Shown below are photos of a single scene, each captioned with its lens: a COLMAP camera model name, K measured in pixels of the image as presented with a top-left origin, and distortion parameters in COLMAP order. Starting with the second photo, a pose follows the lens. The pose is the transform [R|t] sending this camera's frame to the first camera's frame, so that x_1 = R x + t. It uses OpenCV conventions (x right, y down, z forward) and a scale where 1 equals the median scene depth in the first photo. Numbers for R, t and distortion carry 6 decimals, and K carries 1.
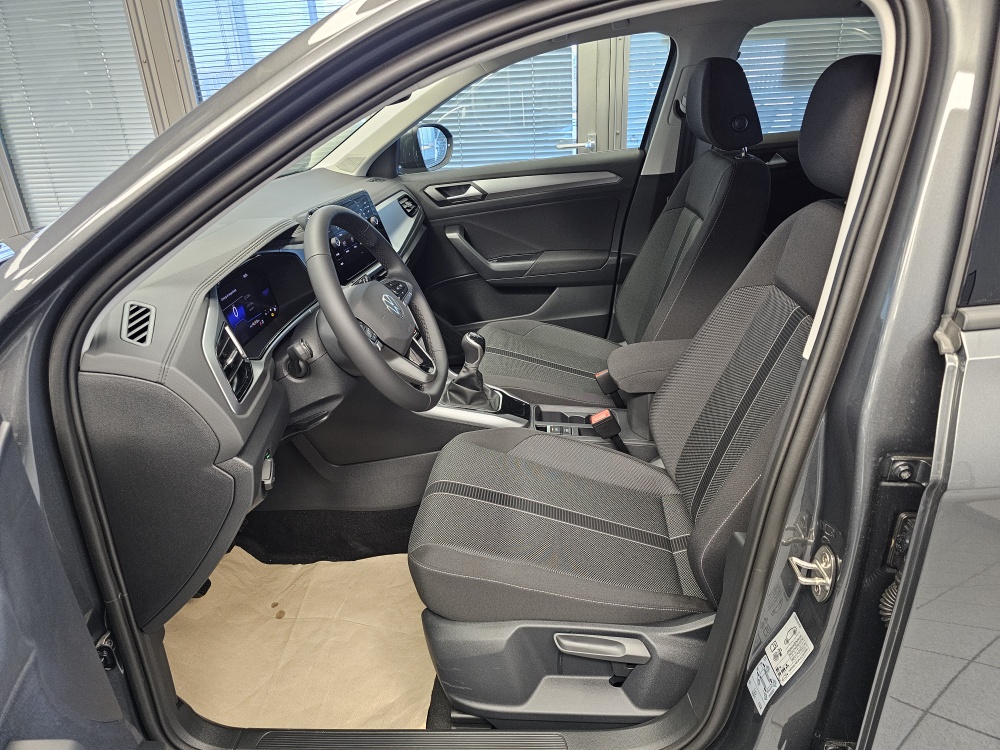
lens RADIAL K [[678.5, 0, 500.0], [0, 678.5, 375.0], [0, 0, 1]] dist [0.026660, -0.002301]
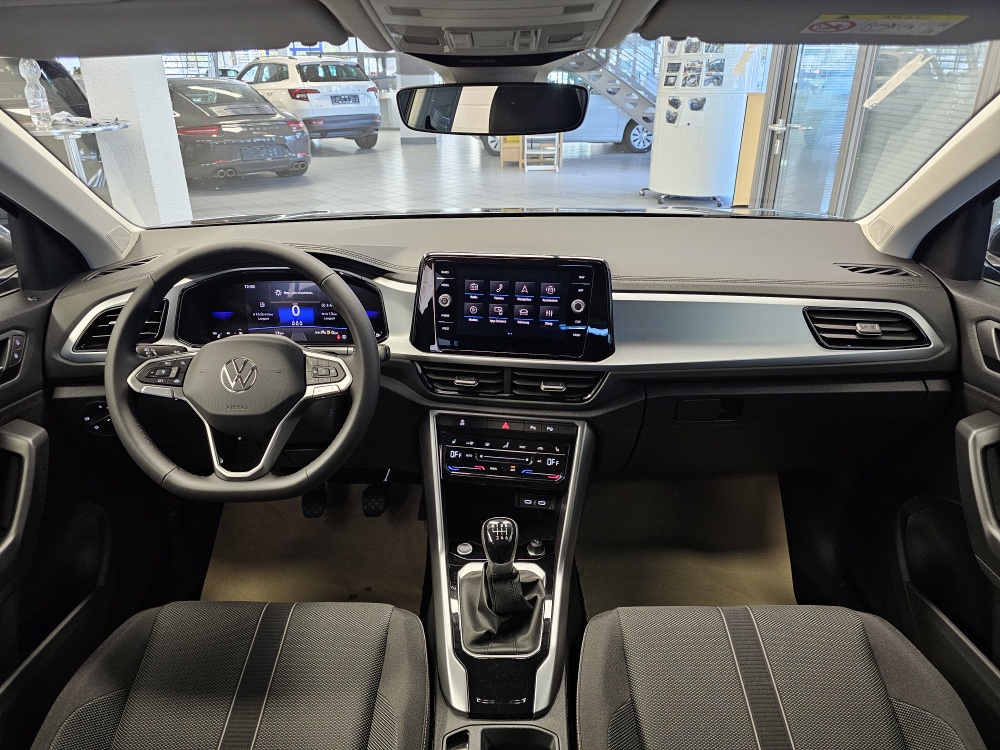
lens RADIAL K [[663.5, 0, 489.4], [0, 663.5, 365.2], [0, 0, 1]] dist [0.113041, -0.158312]
pose [[0.066800, 0.461494, -0.884625, 0.433766], [-0.406030, 0.822447, 0.398397, -0.412963], [0.911415, 0.332571, 0.242320, 0.782868]]
